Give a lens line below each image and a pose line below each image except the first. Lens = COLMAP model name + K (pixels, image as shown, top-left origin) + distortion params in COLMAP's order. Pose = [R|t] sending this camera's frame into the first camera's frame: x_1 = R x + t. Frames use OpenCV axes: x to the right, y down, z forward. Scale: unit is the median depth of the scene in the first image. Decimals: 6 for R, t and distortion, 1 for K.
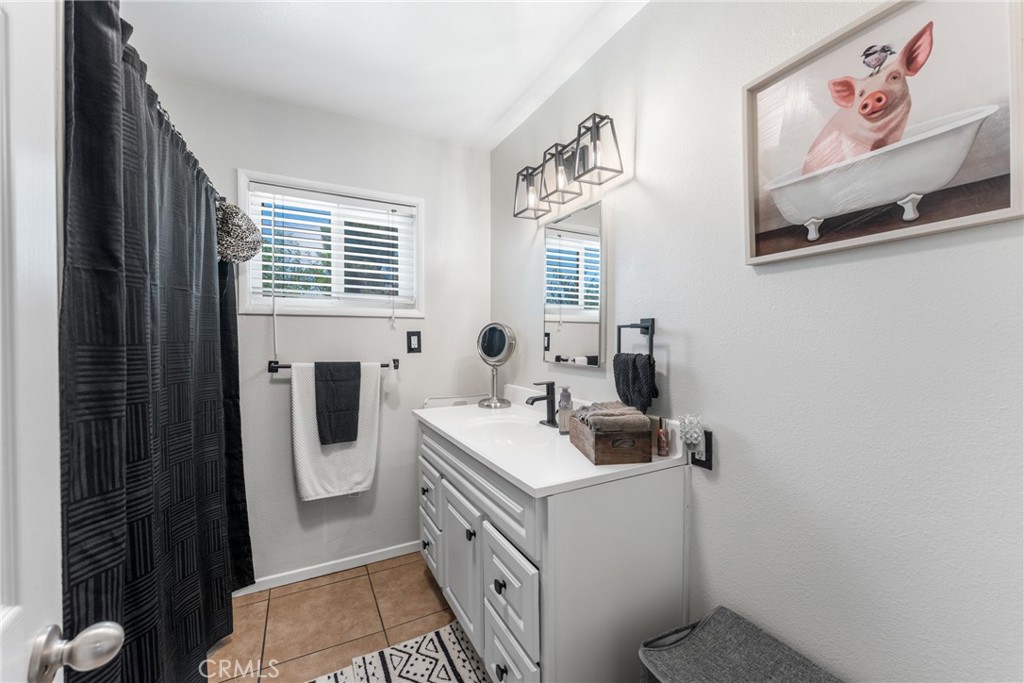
lens RADIAL K [[414.1, 0, 515.0], [0, 414.1, 345.0], [0, 0, 1]] dist [0.003010, -0.001032]
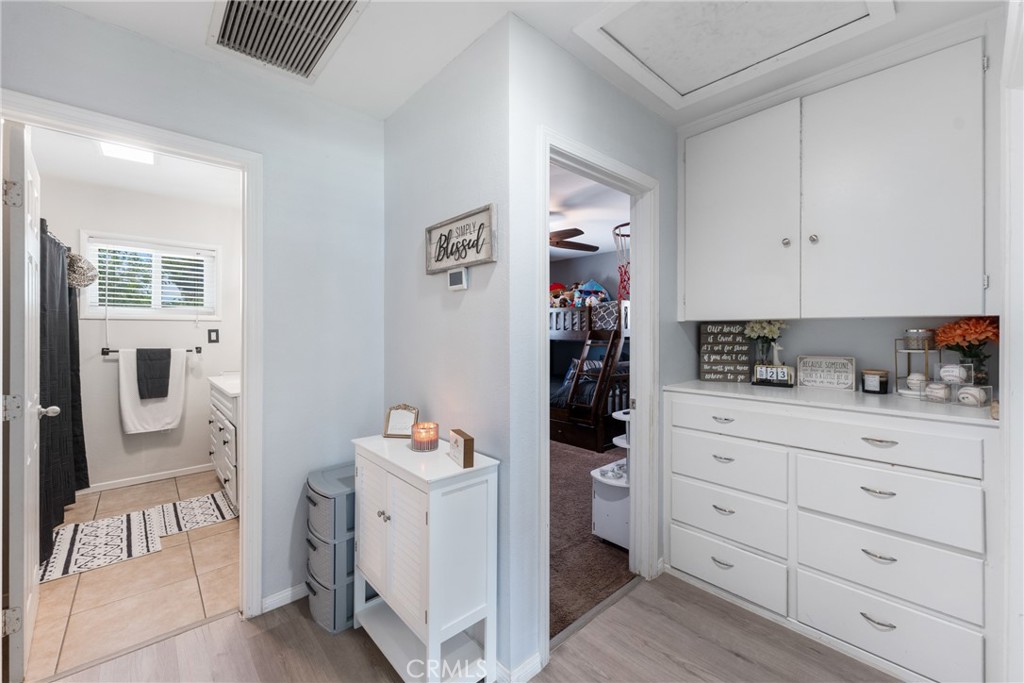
lens RADIAL K [[414.1, 0, 512.7], [0, 414.1, 332.2], [0, 0, 1]] dist [0.003010, -0.001032]
pose [[0.969026, 0.000351, 0.246959, 0.544500], [0.003858, 0.999855, -0.016560, 0.009527], [-0.246929, 0.016999, 0.968884, -0.940999]]
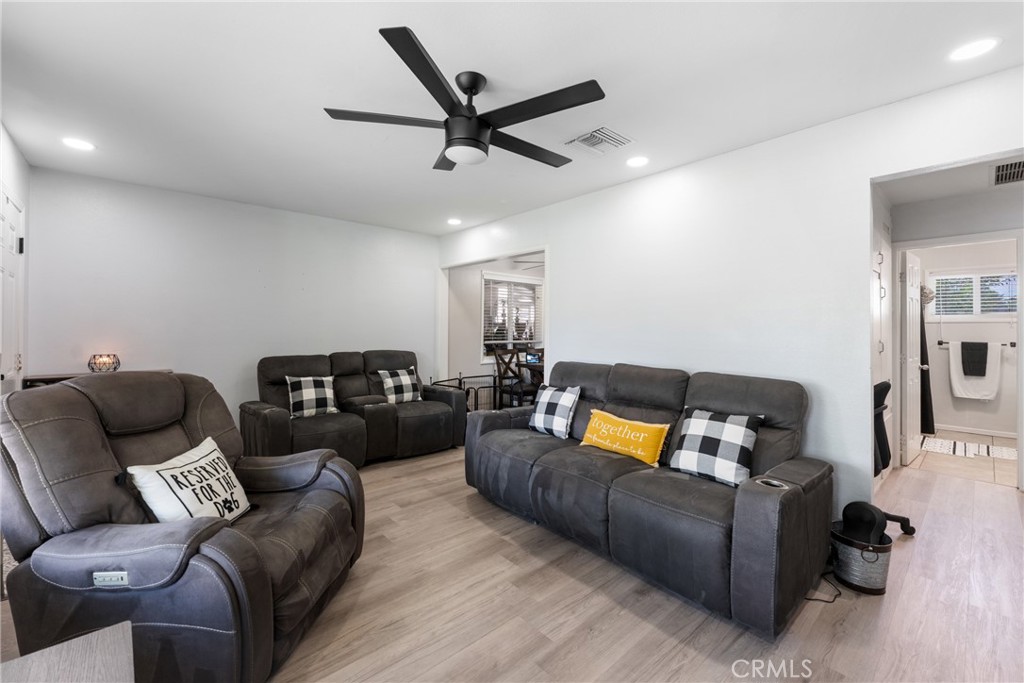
lens RADIAL K [[414.1, 0, 510.3], [0, 414.1, 327.0], [0, 0, 1]] dist [0.003010, -0.001032]
pose [[0.236364, -0.005867, -0.971647, 1.280981], [-0.020118, 0.999738, -0.010930, 0.034303], [0.971456, 0.022131, 0.236184, -2.189230]]
